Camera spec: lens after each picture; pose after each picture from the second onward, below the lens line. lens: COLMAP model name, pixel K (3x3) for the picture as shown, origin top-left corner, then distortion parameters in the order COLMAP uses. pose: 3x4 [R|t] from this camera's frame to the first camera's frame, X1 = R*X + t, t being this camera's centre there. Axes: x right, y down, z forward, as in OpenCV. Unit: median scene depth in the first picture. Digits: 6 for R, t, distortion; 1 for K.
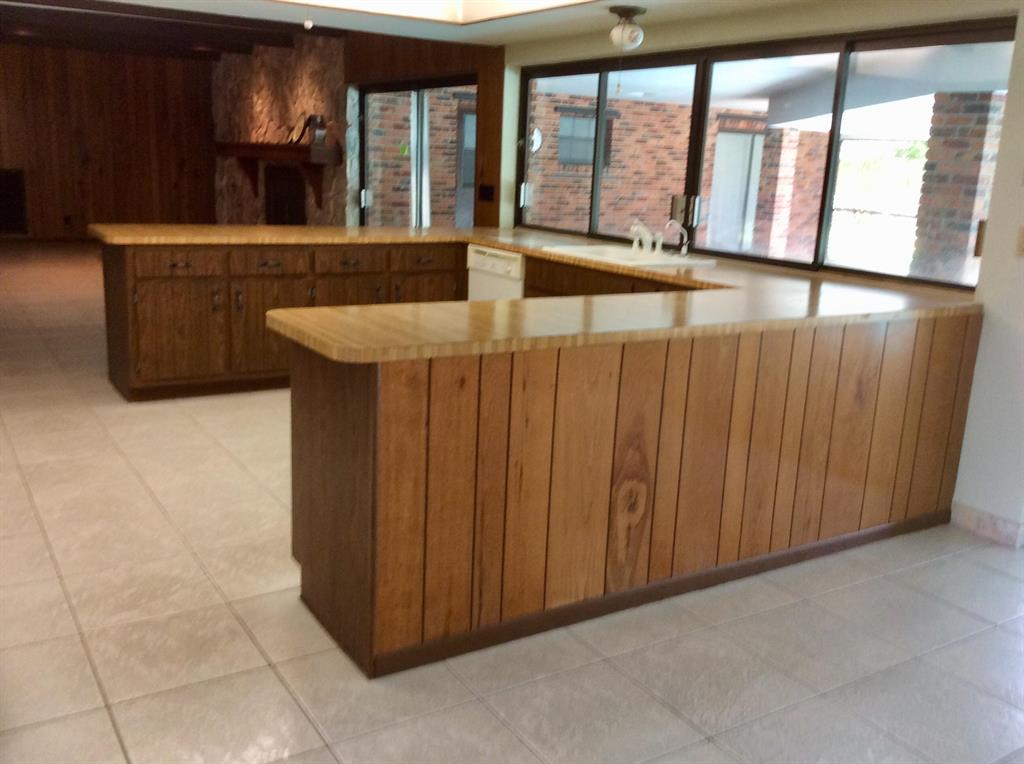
lens RADIAL K [[942.1, 0, 516.7], [0, 942.1, 390.4], [0, 0, 1]] dist [-0.013546, 0.000000]
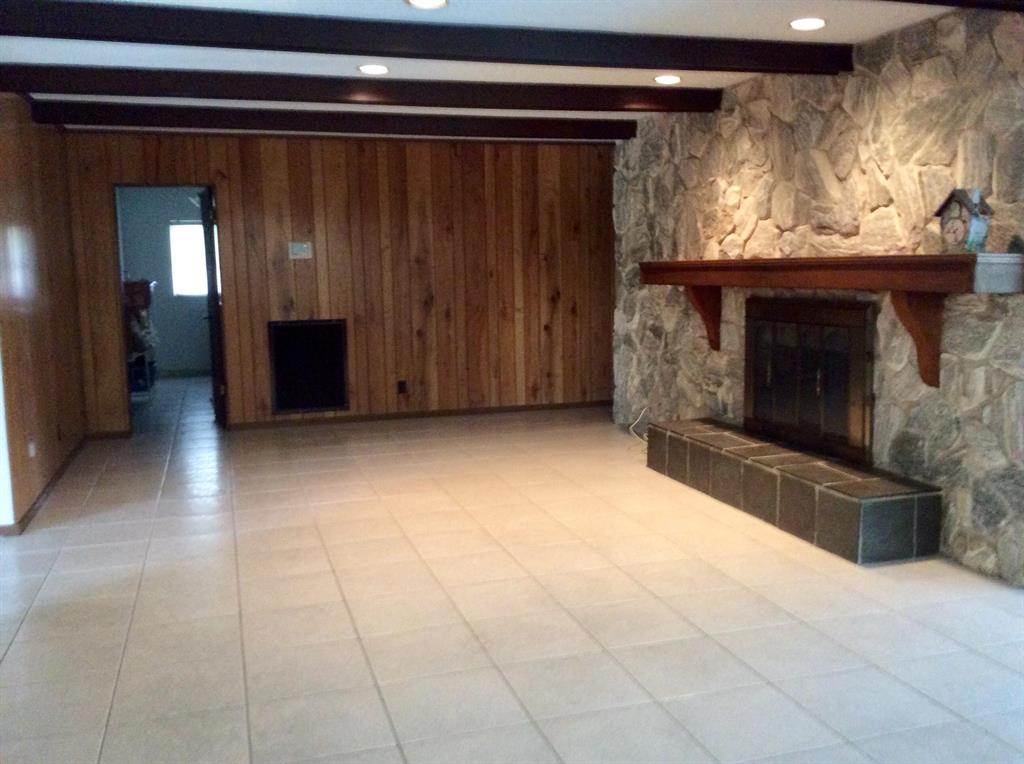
lens RADIAL K [[942.1, 0, 514.5], [0, 942.1, 383.1], [0, 0, 1]] dist [-0.013546, 0.000000]
pose [[0.961319, -0.033200, -0.273429, -0.487362], [-0.000115, 0.992661, -0.120934, -0.234965], [0.275437, 0.116288, 0.954260, 0.840453]]
